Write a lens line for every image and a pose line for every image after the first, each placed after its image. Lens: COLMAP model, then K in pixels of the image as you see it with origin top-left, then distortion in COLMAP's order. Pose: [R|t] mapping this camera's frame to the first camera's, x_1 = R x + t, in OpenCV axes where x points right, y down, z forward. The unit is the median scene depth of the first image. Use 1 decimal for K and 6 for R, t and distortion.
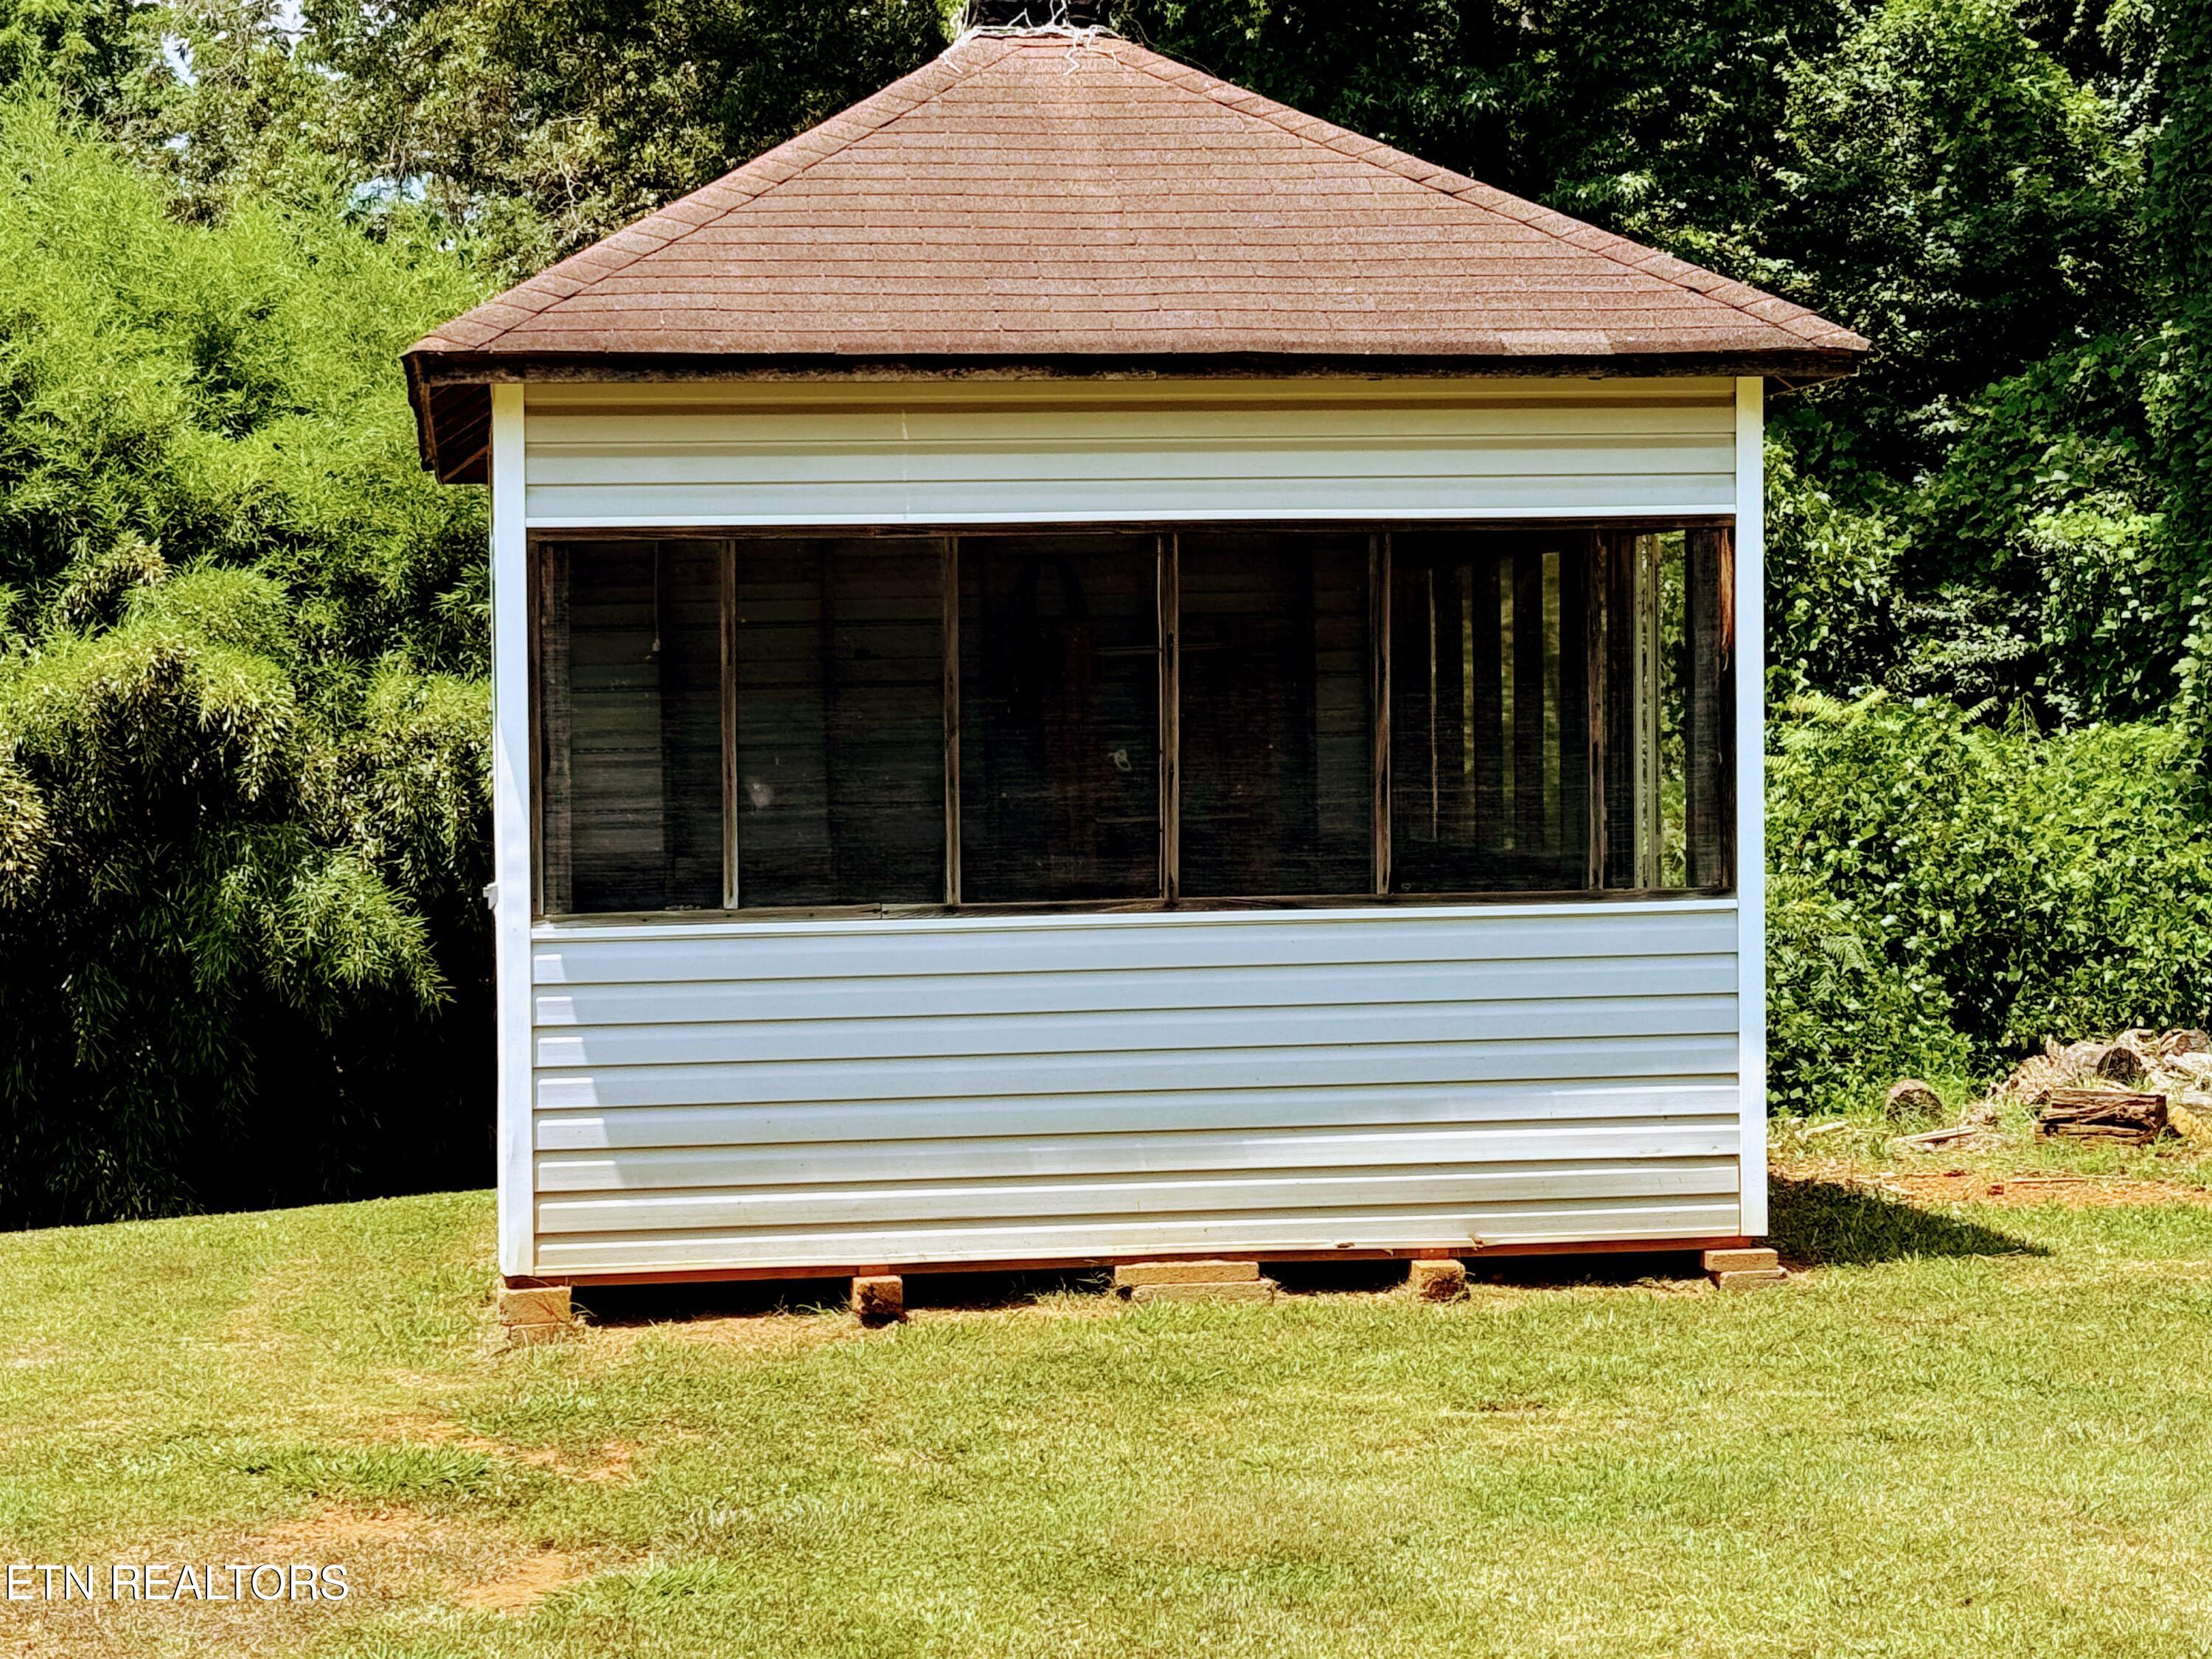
lens RADIAL K [[4312.0, 0, 1105.3], [0, 4312.0, 829.8], [0, 0, 1]] dist [0.020226, 0.000000]
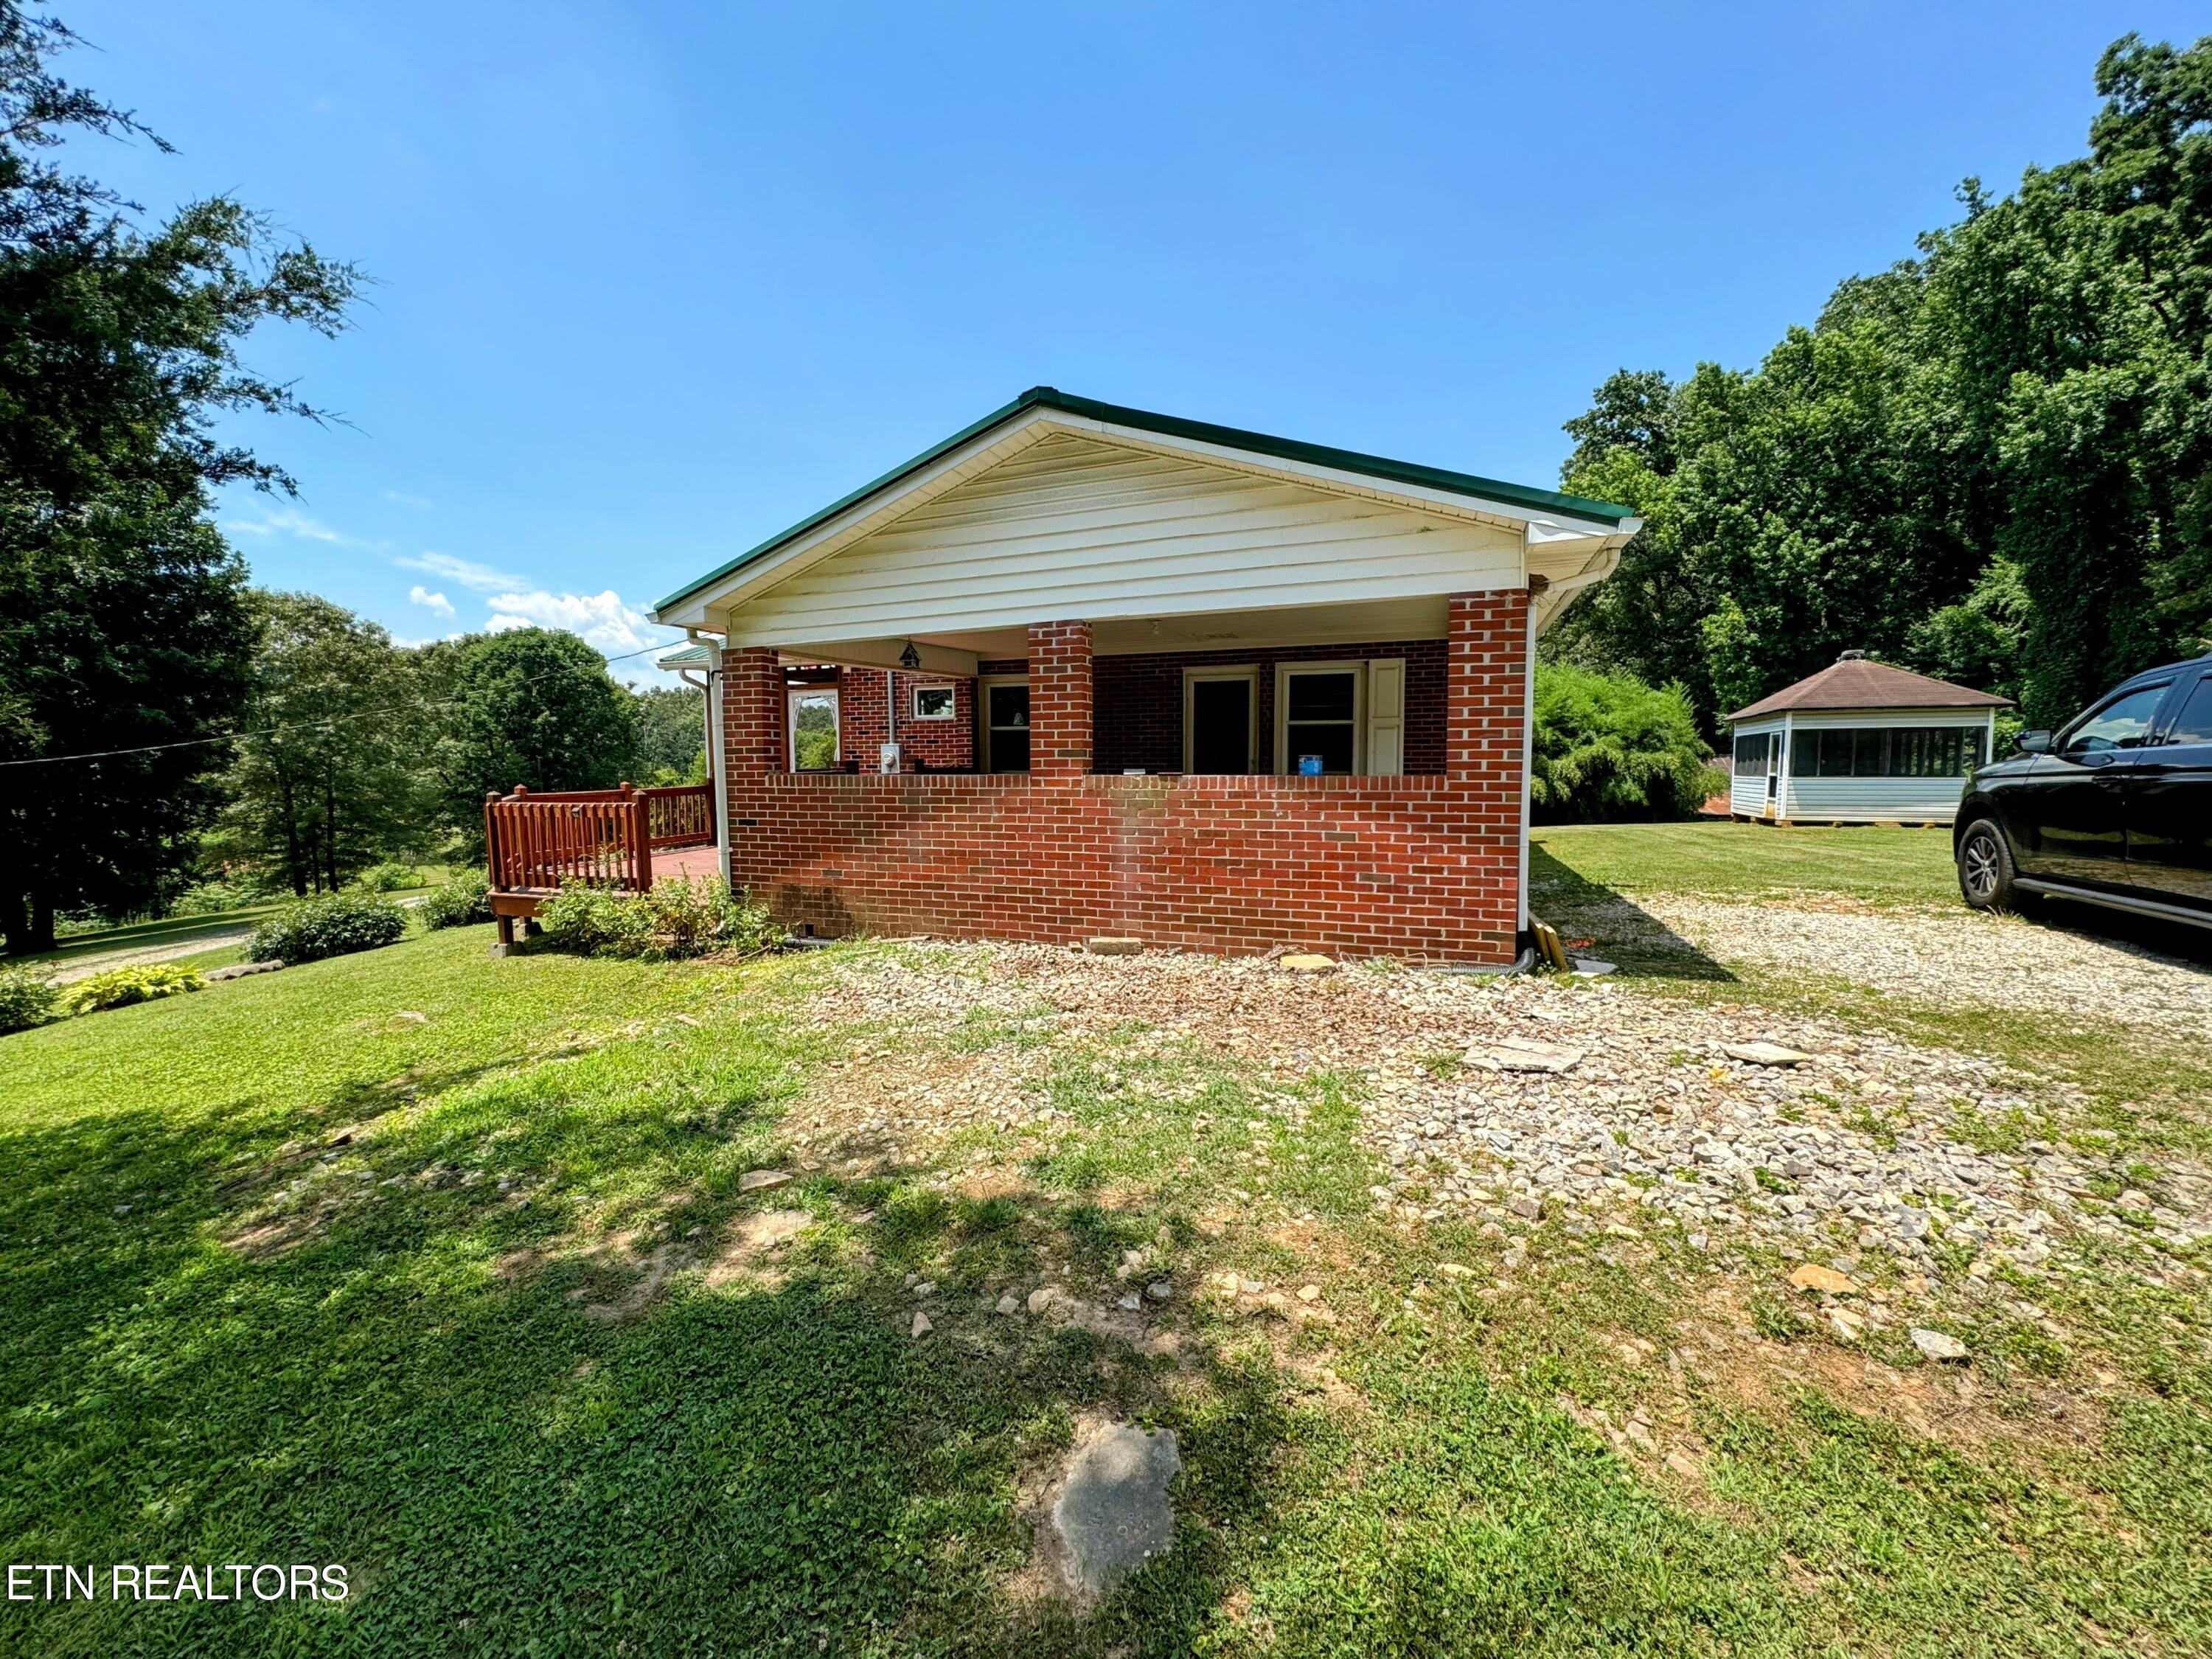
lens RADIAL K [[887.4, 0, 1113.8], [0, 887.4, 826.3], [0, 0, 1]] dist [-0.002066, -0.000040]
pose [[0.860914, 0.046241, -0.506645, -0.162272], [-0.026381, 0.998579, 0.046311, 0.030442], [0.508066, -0.026504, 0.860910, -0.471878]]
